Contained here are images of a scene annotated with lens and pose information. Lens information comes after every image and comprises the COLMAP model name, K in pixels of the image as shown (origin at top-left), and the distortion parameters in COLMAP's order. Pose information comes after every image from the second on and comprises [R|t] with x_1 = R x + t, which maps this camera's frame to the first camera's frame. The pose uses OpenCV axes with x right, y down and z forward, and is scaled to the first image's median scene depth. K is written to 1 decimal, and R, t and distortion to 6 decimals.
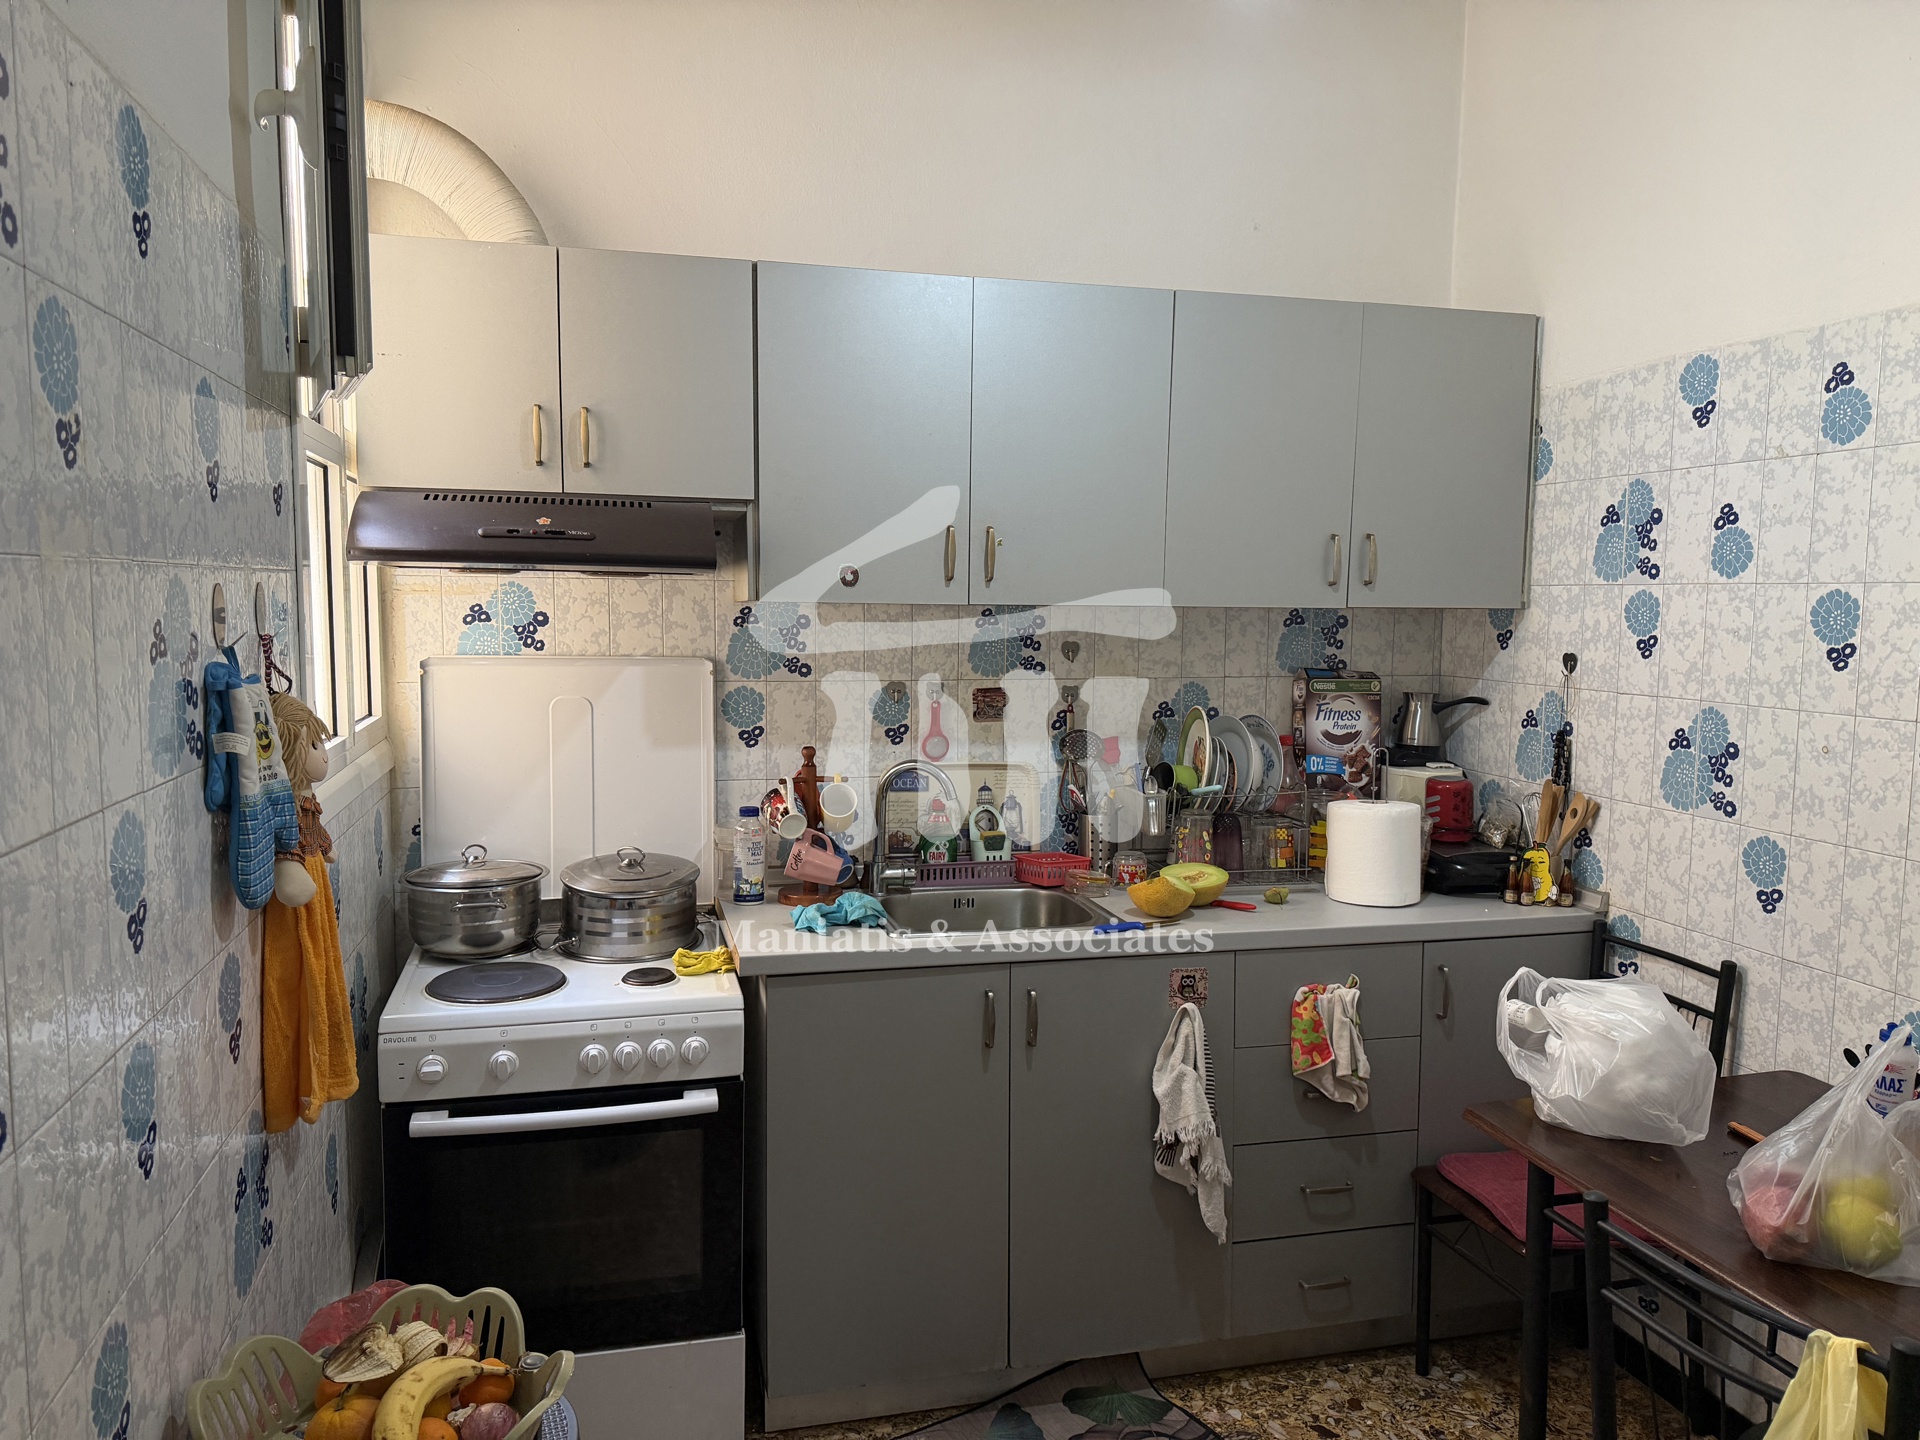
lens RADIAL K [[1403.8, 0, 997.1], [0, 1403.8, 722.5], [0, 0, 1]] dist [0.107559, -0.160091]
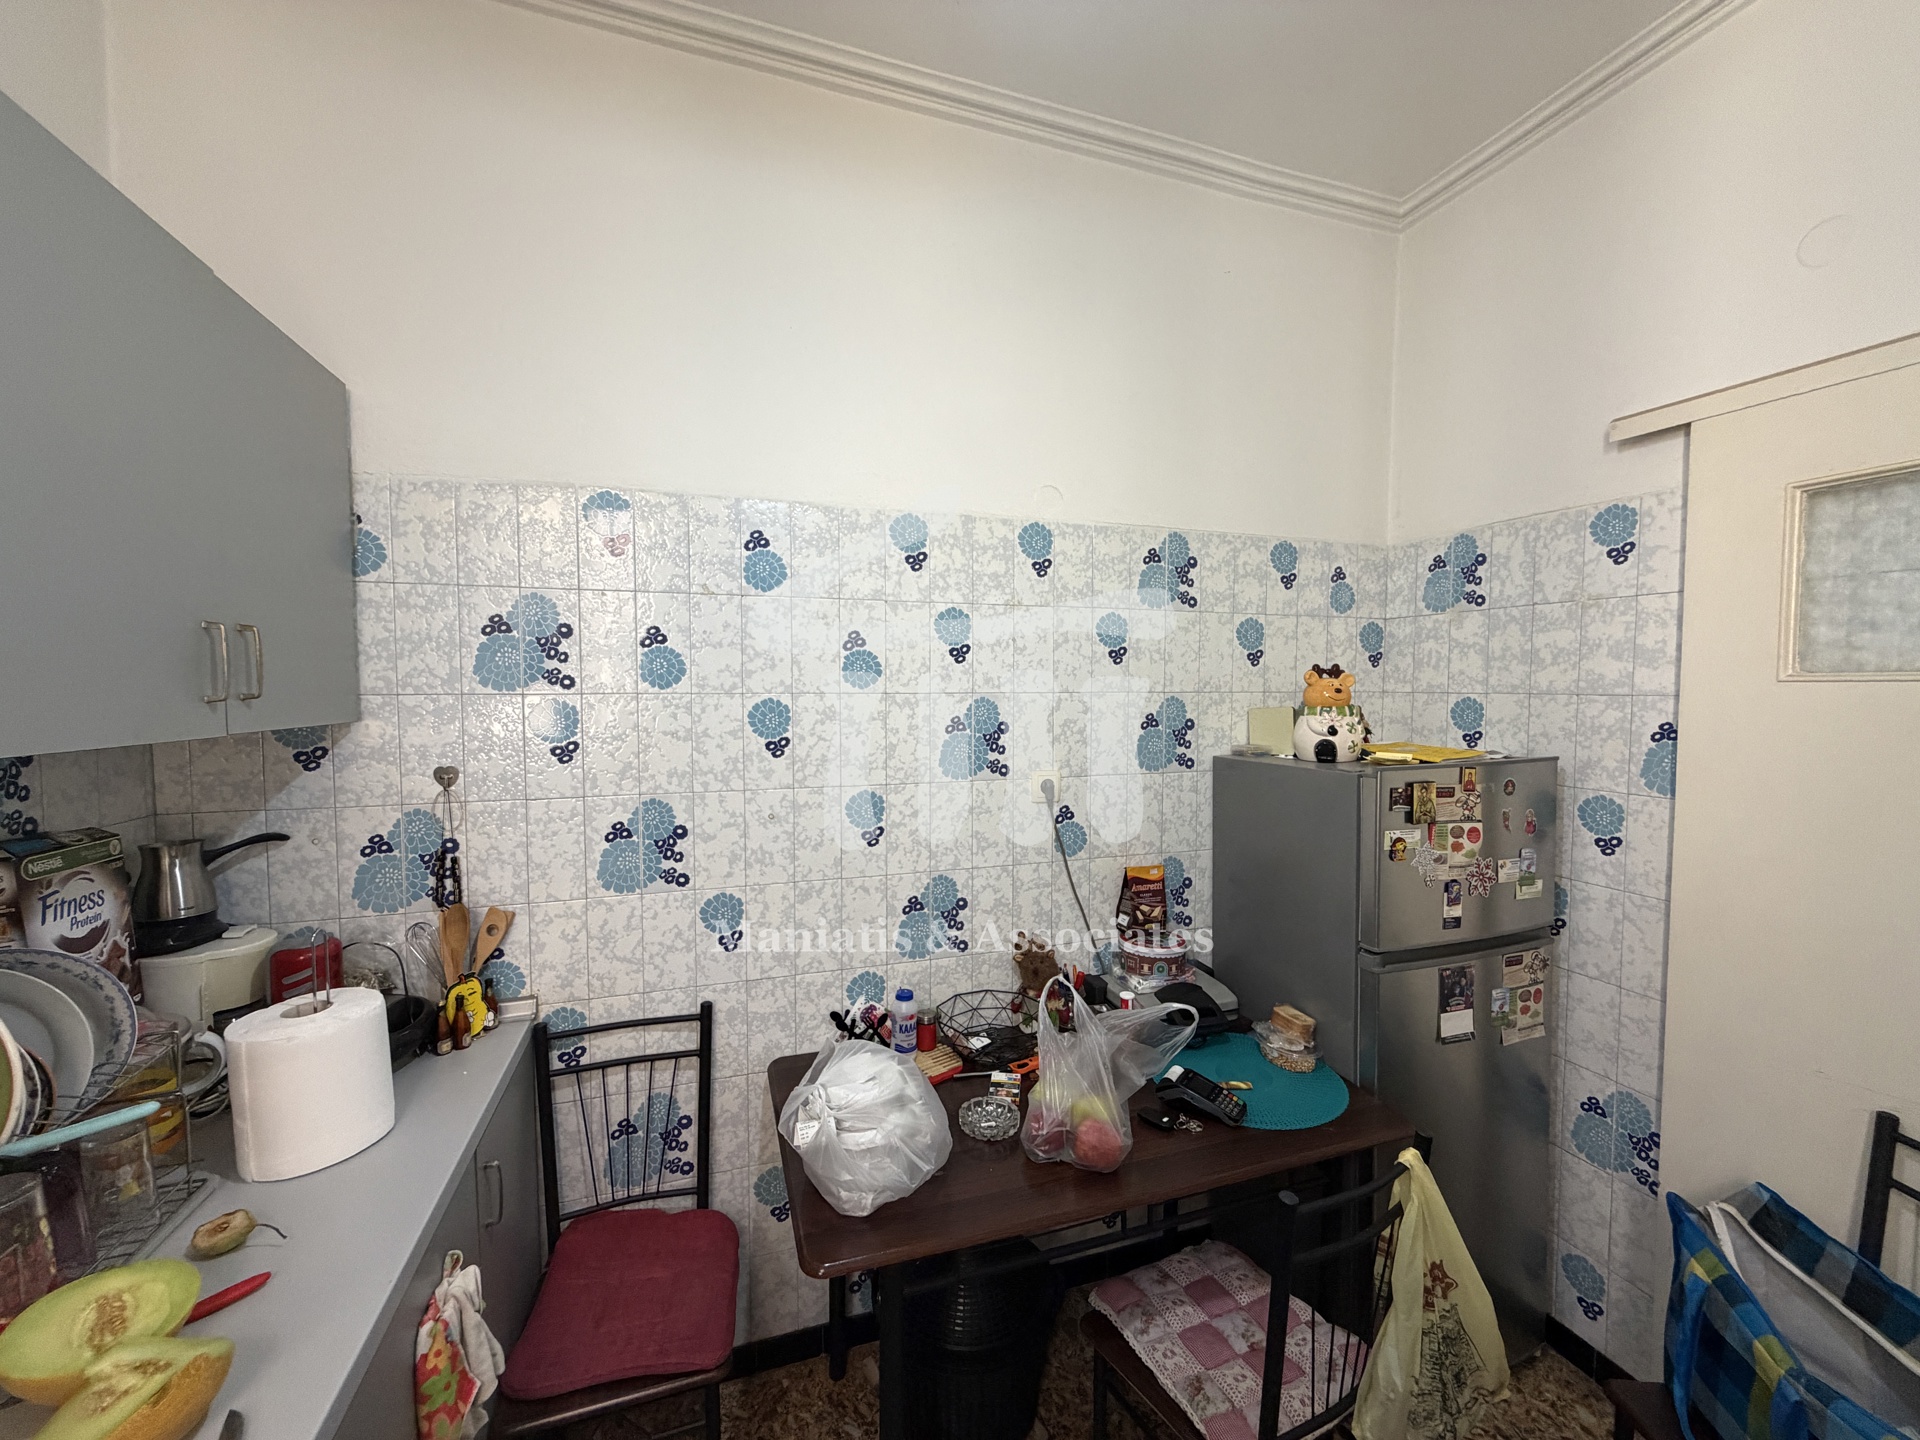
lens RADIAL K [[766.0, 0, 955.3], [0, 766.0, 719.3], [0, 0, 1]] dist [0.001066, 0.000126]
pose [[-0.041223, -0.056360, 0.997559, -0.135202], [0.086550, 0.994453, 0.059761, -0.093591], [-0.995394, 0.088802, -0.036116, 0.787487]]
